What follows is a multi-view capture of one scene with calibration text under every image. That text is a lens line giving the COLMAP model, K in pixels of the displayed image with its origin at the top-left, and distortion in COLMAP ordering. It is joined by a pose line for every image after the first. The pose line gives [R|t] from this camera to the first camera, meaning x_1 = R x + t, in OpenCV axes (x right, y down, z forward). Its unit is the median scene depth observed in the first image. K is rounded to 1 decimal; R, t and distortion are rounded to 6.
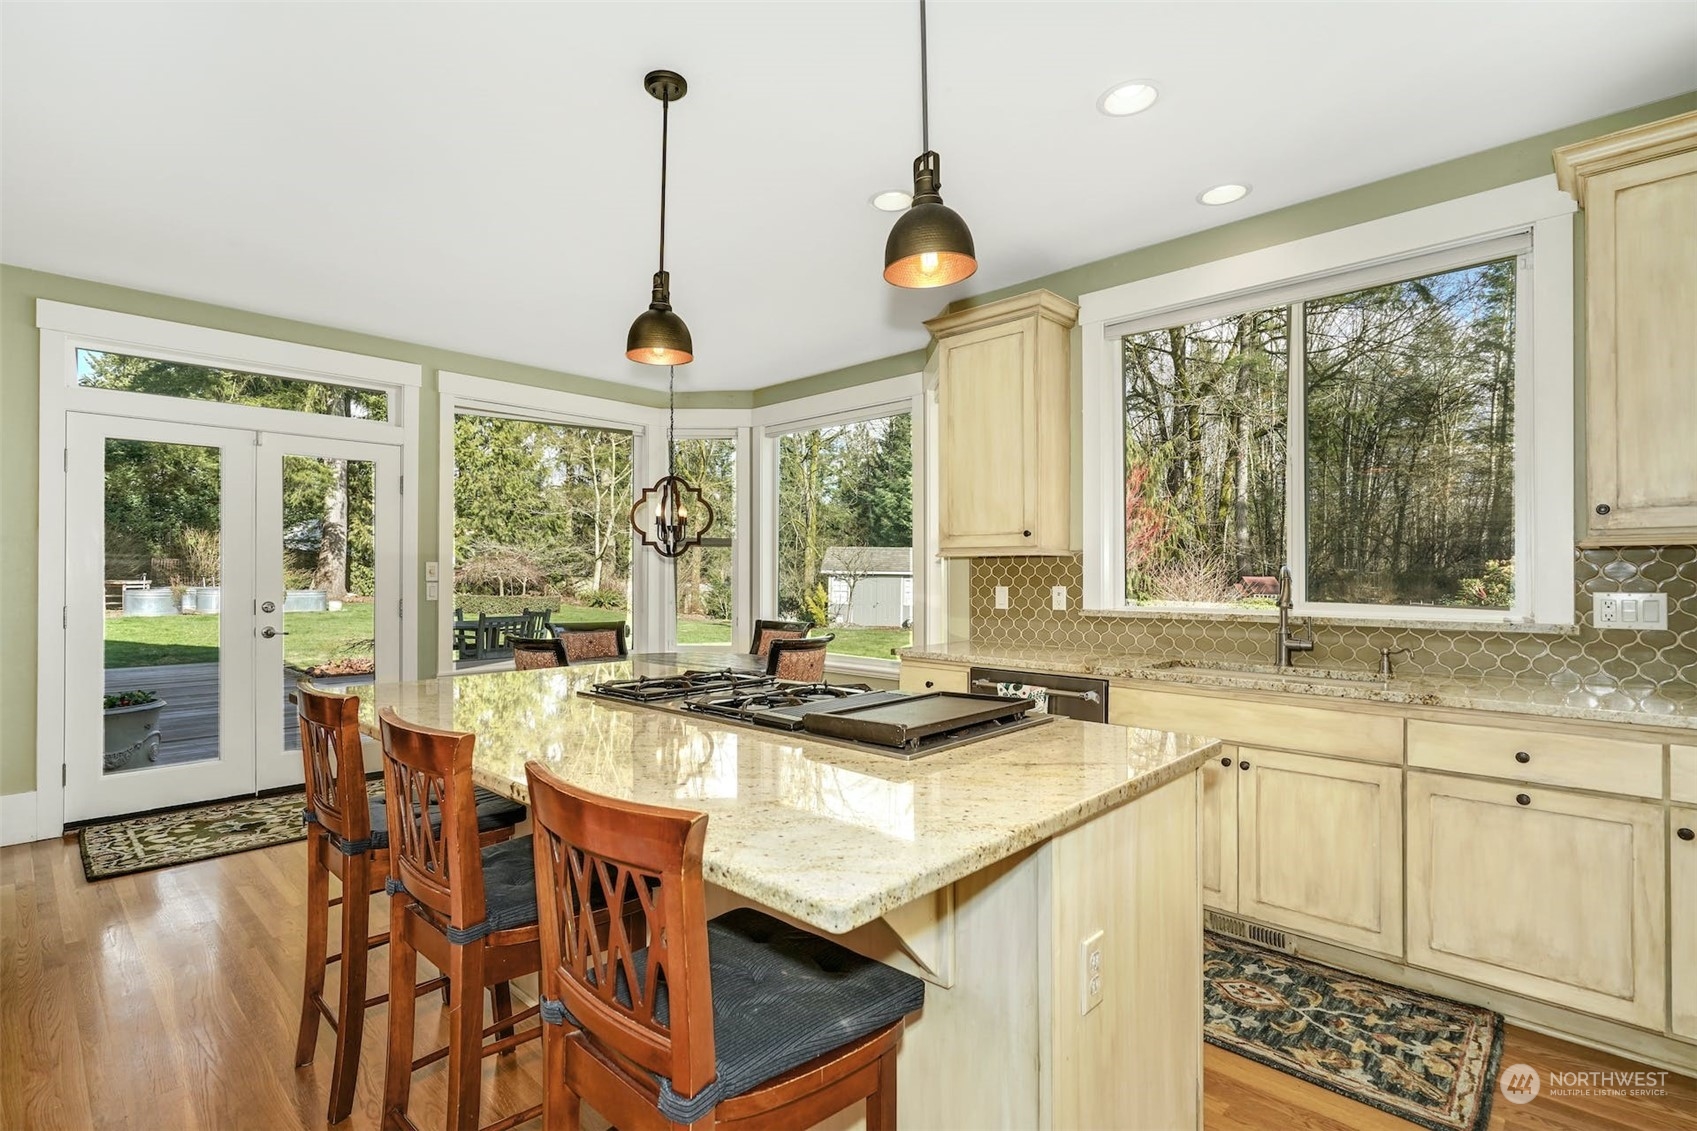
lens RADIAL K [[783.7, 0, 847.8], [0, 783.7, 570.5], [0, 0, 1]] dist [-0.001616, 0.000038]
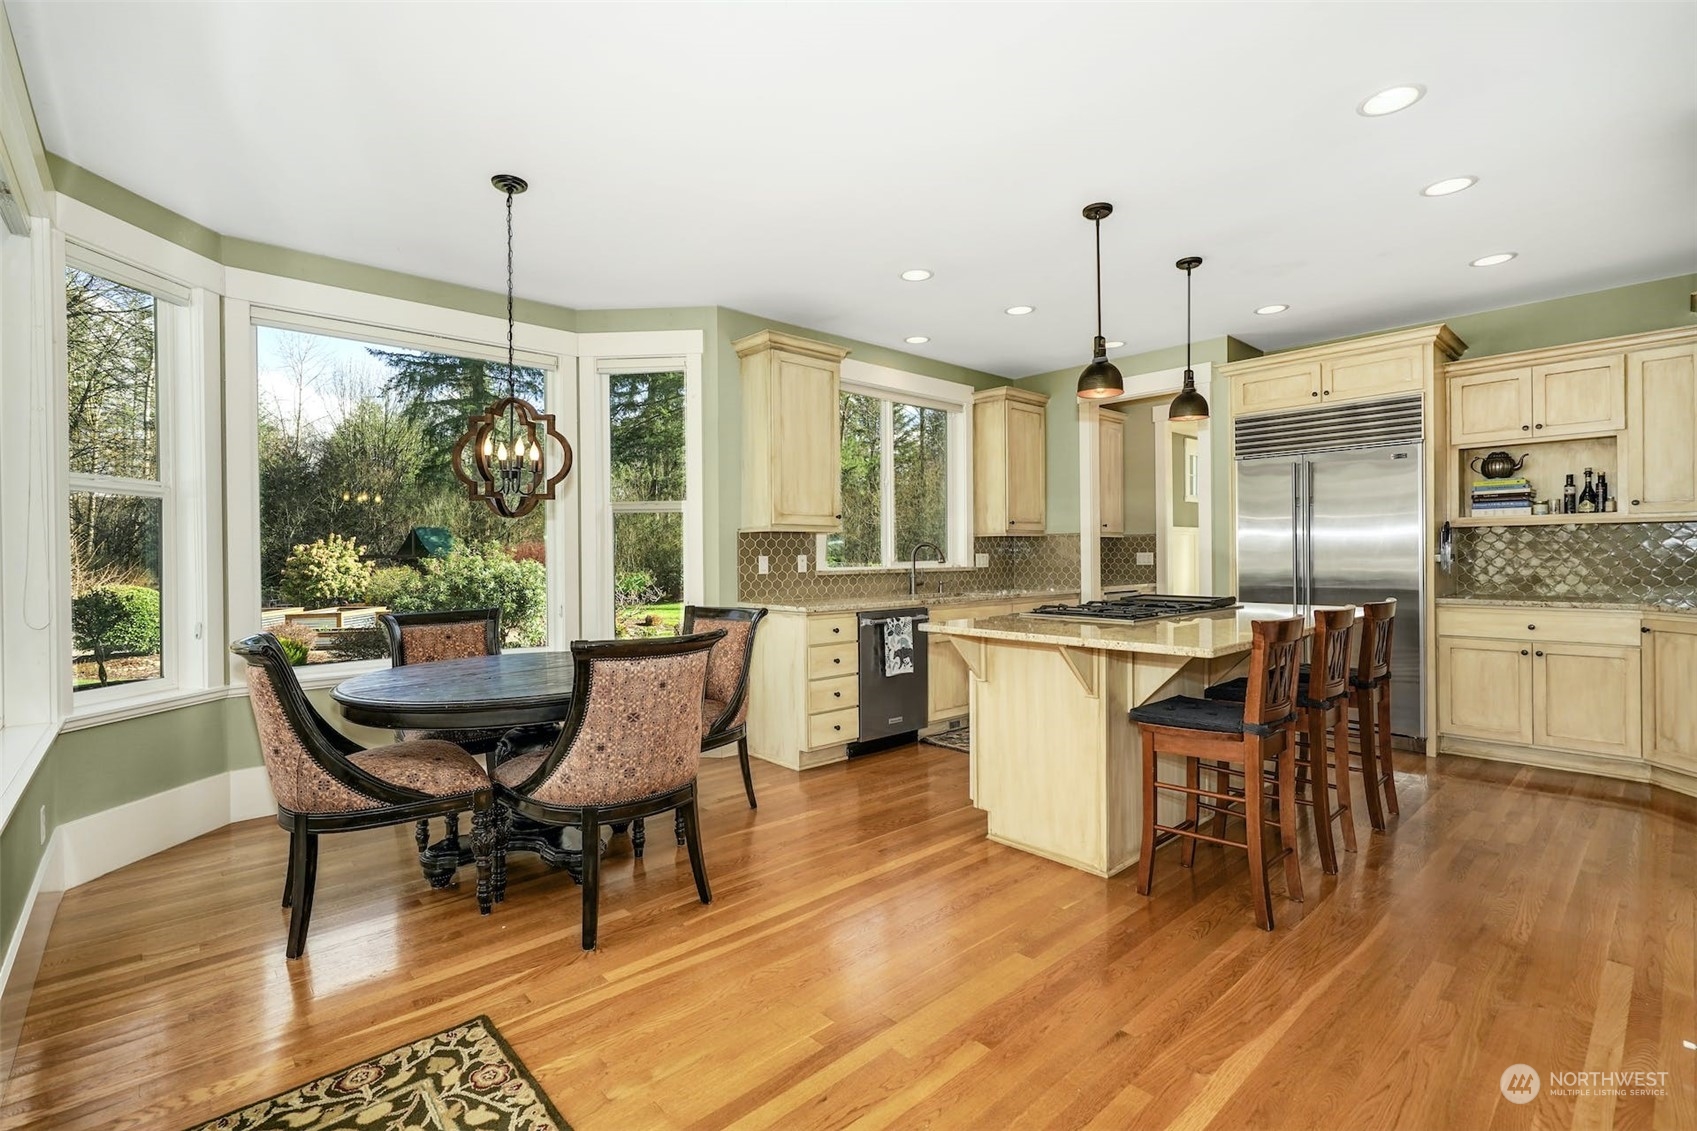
lens RADIAL K [[783.7, 0, 846.7], [0, 783.7, 559.8], [0, 0, 1]] dist [-0.001616, 0.000038]
pose [[0.063293, -0.010789, 0.997937, -1.075999], [-0.005095, 0.999925, 0.011134, 0.012402], [-0.997982, -0.005790, 0.063233, 0.818121]]
